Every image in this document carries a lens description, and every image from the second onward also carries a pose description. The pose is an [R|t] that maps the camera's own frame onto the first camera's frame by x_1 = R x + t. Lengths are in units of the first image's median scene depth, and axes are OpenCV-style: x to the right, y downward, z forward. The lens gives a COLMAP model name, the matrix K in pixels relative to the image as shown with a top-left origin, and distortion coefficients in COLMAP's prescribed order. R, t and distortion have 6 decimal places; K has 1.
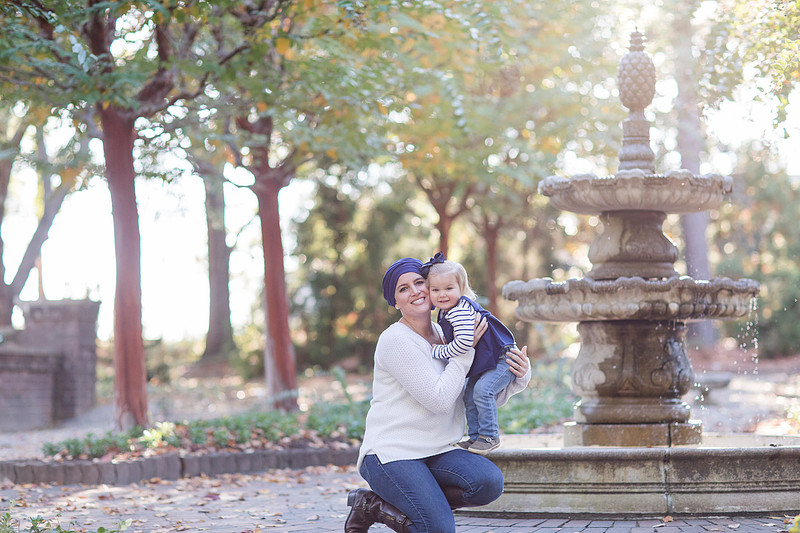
lens RADIAL K [[1910.1, 0, 400.6], [0, 1910.1, 266.1], [0, 0, 1]] dist [0.024353, 0.000000]
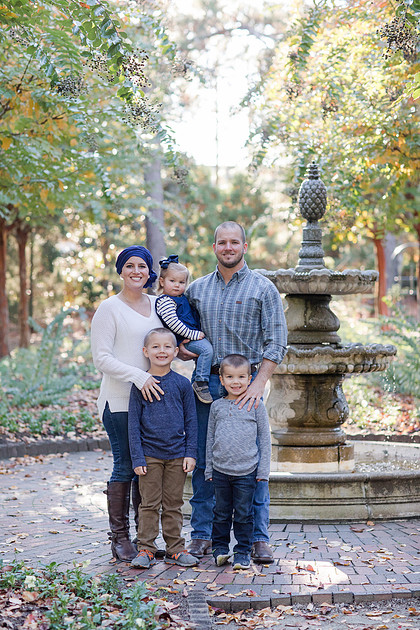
lens RADIAL K [[1504.2, 0, 209.3], [0, 1504.2, 315.7], [0, 0, 1]] dist [0.024353, 0.000000]
pose [[0.966665, 0.007671, 0.255931, -0.239983], [-0.024841, 0.997646, 0.063923, -0.083900], [-0.254839, -0.068149, 0.964579, -0.054415]]
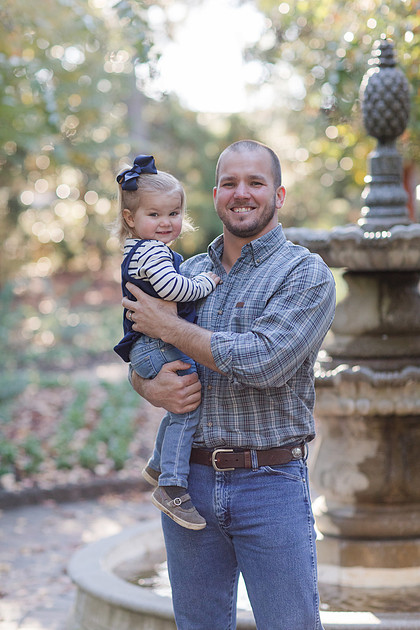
lens RADIAL K [[1504.2, 0, 210.0], [0, 1504.2, 314.1], [0, 0, 1]] dist [0.024353, 0.000000]
pose [[0.965435, -0.029184, 0.259004, -0.118559], [0.004124, 0.995298, 0.096776, -0.073591], [-0.260610, -0.092363, 0.961016, 0.415542]]
